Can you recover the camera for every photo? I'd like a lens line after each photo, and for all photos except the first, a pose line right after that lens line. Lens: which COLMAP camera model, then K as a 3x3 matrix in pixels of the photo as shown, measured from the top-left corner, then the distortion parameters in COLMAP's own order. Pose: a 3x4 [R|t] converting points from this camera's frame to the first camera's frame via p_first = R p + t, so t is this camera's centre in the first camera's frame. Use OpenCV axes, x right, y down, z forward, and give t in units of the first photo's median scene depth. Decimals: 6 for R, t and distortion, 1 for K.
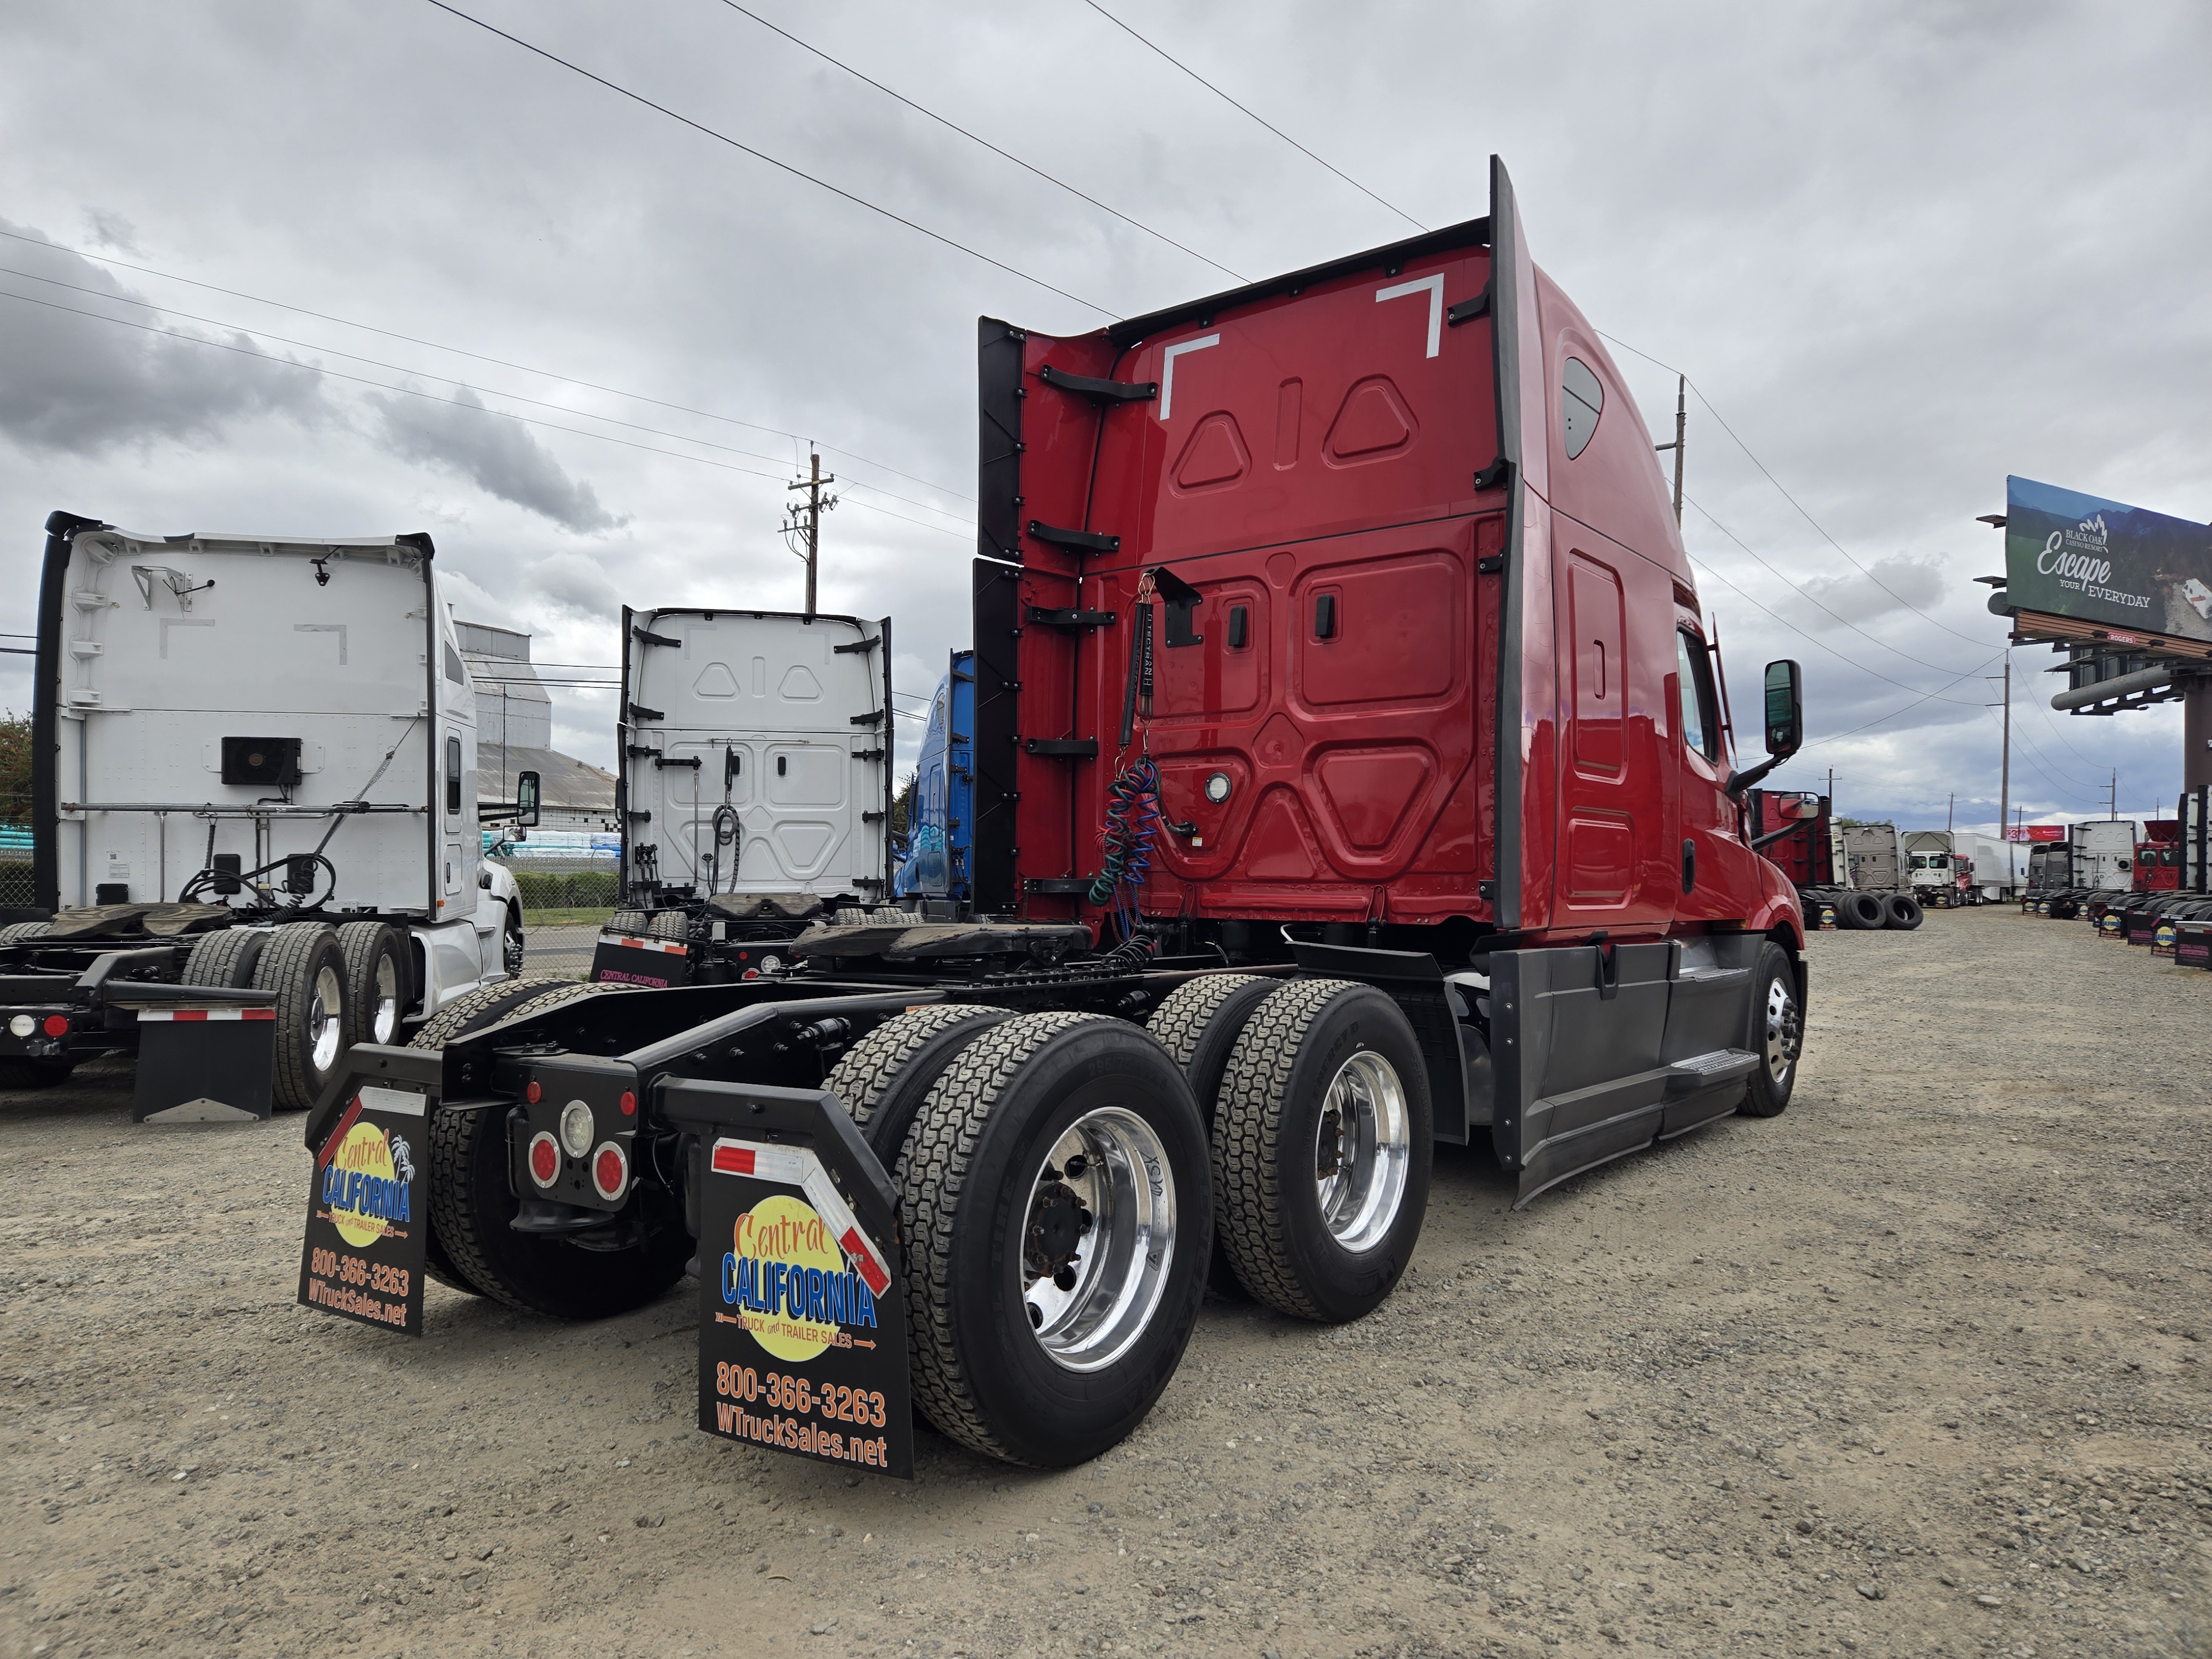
lens RADIAL K [[1489.2, 0, 1089.3], [0, 1489.2, 831.9], [0, 0, 1]] dist [0.059091, -0.034555]
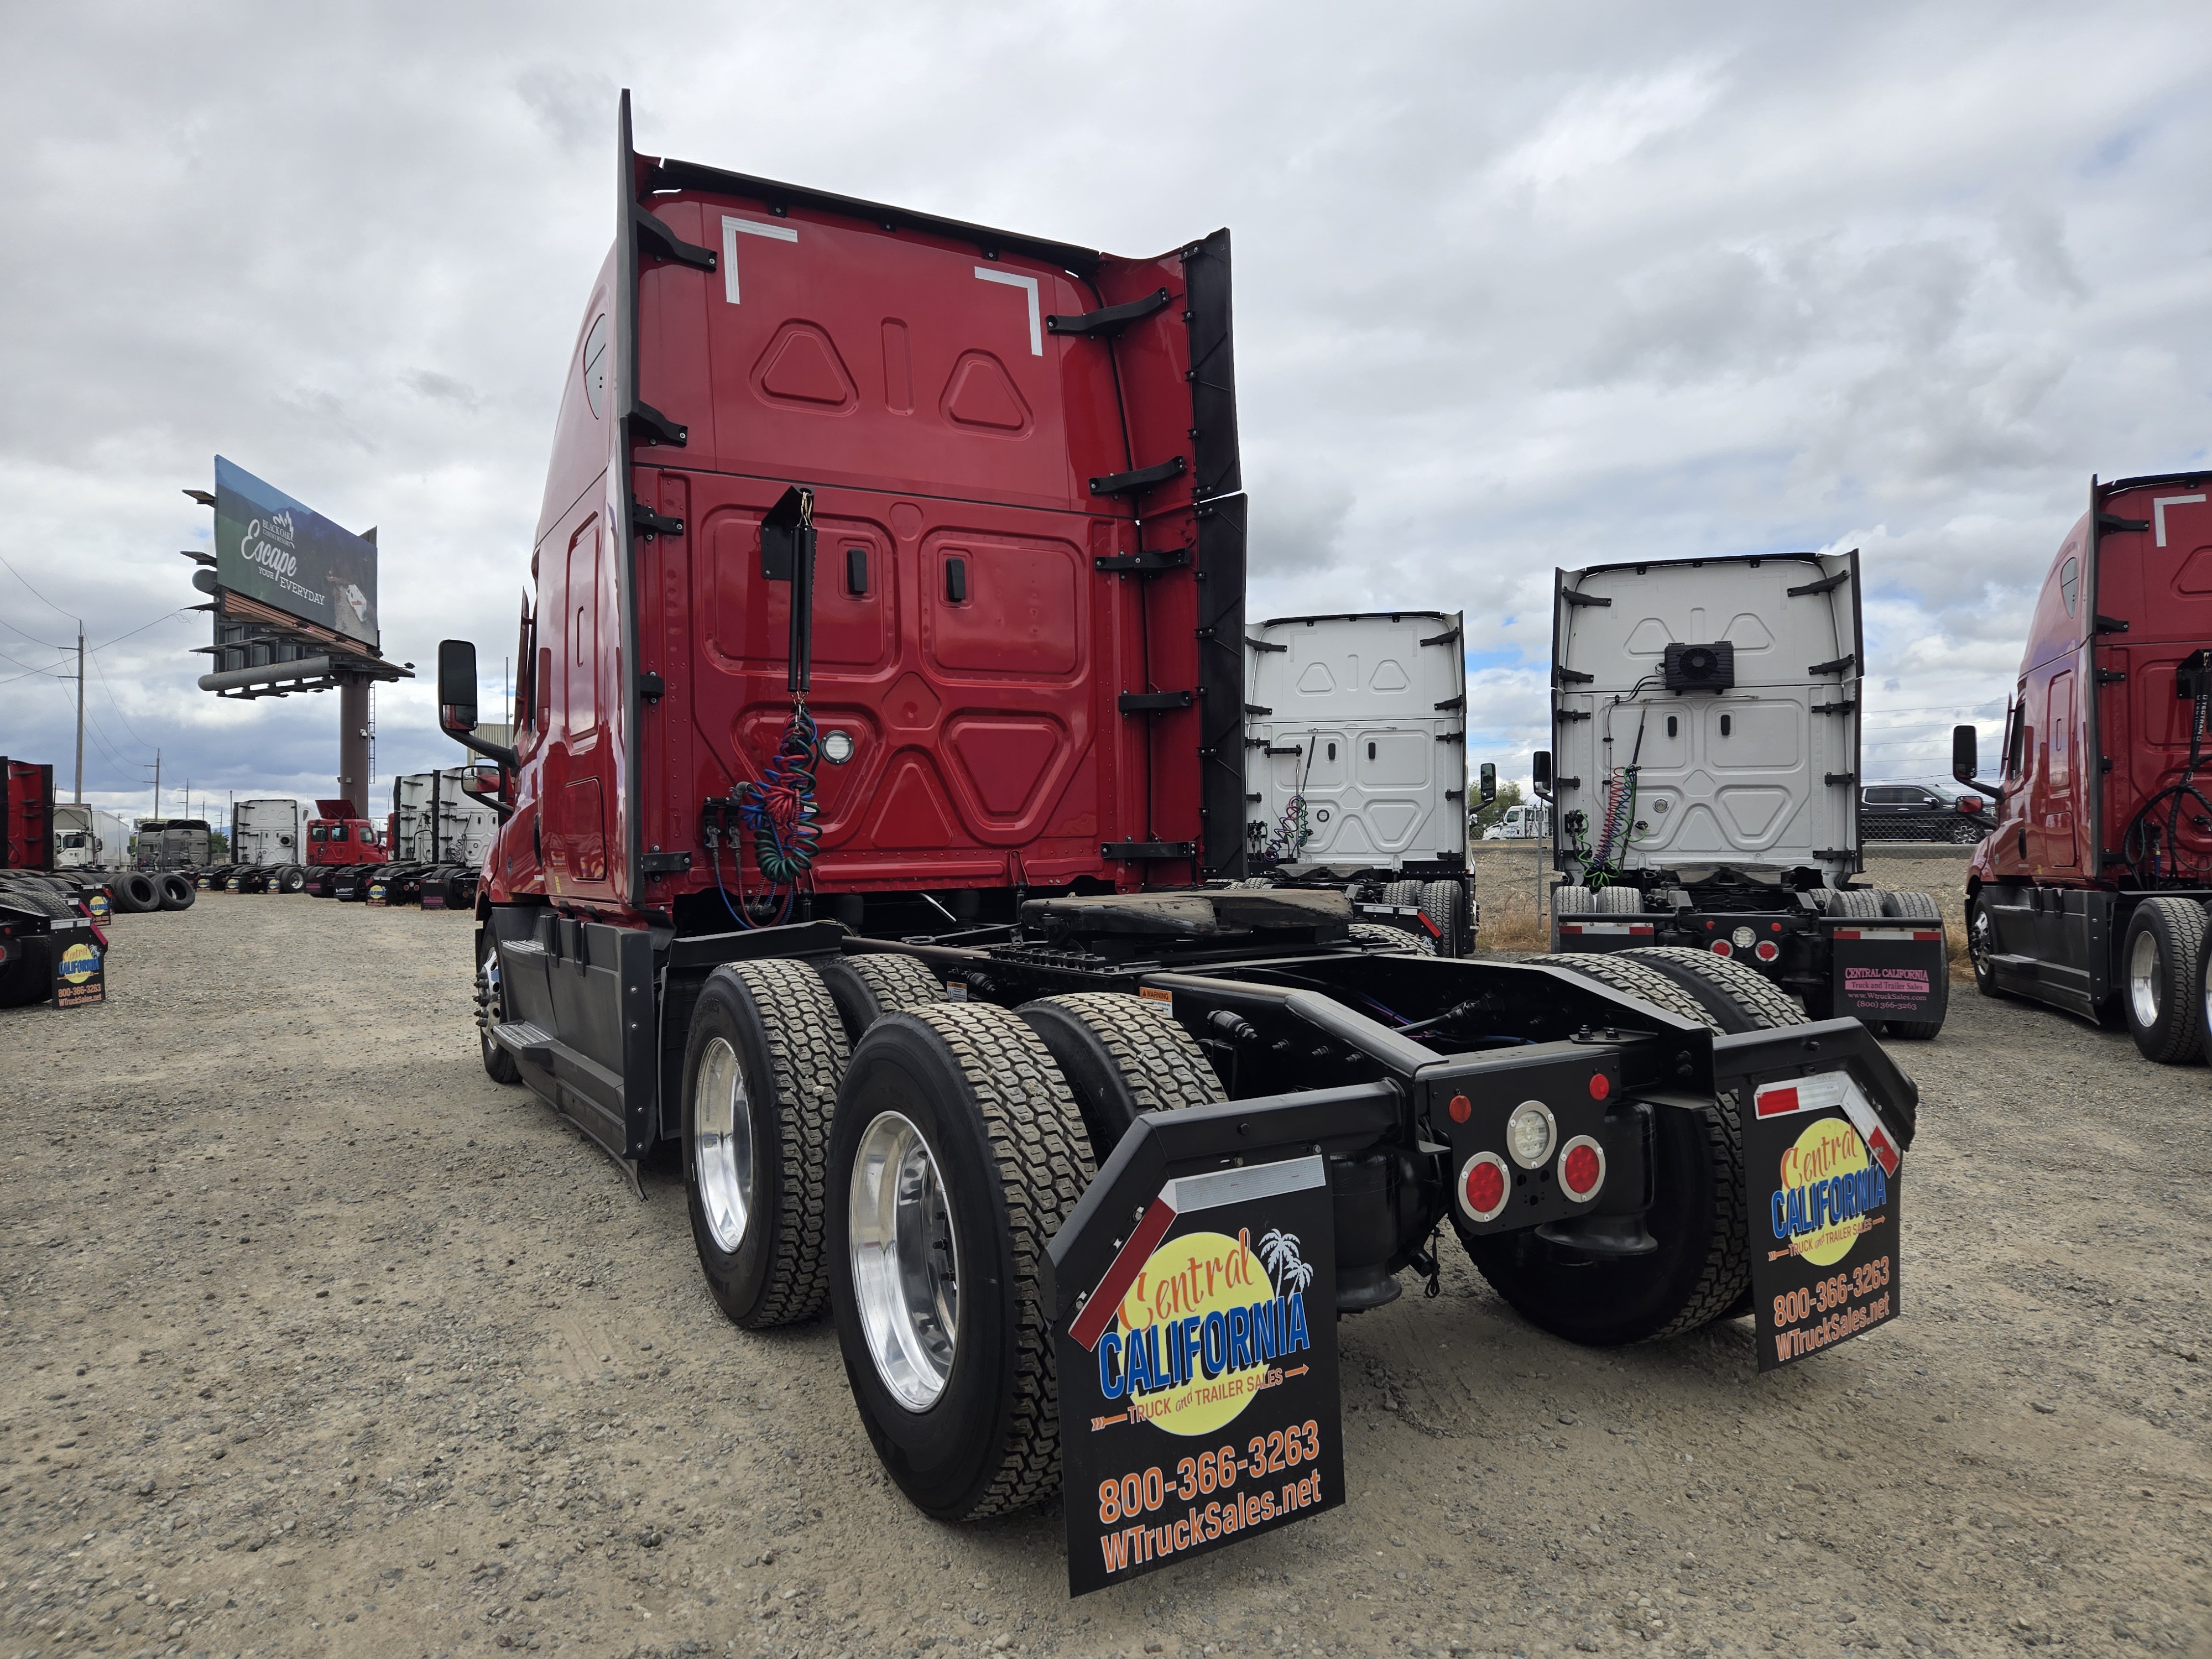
lens RADIAL K [[1489.2, 0, 1097.3], [0, 1489.2, 824.1], [0, 0, 1]] dist [0.059091, -0.034555]
pose [[0.378062, 0.001444, 0.925779, -0.738849], [-0.009636, 0.999951, 0.002375, 0.014182], [-0.925730, -0.009819, 0.378057, 0.553300]]
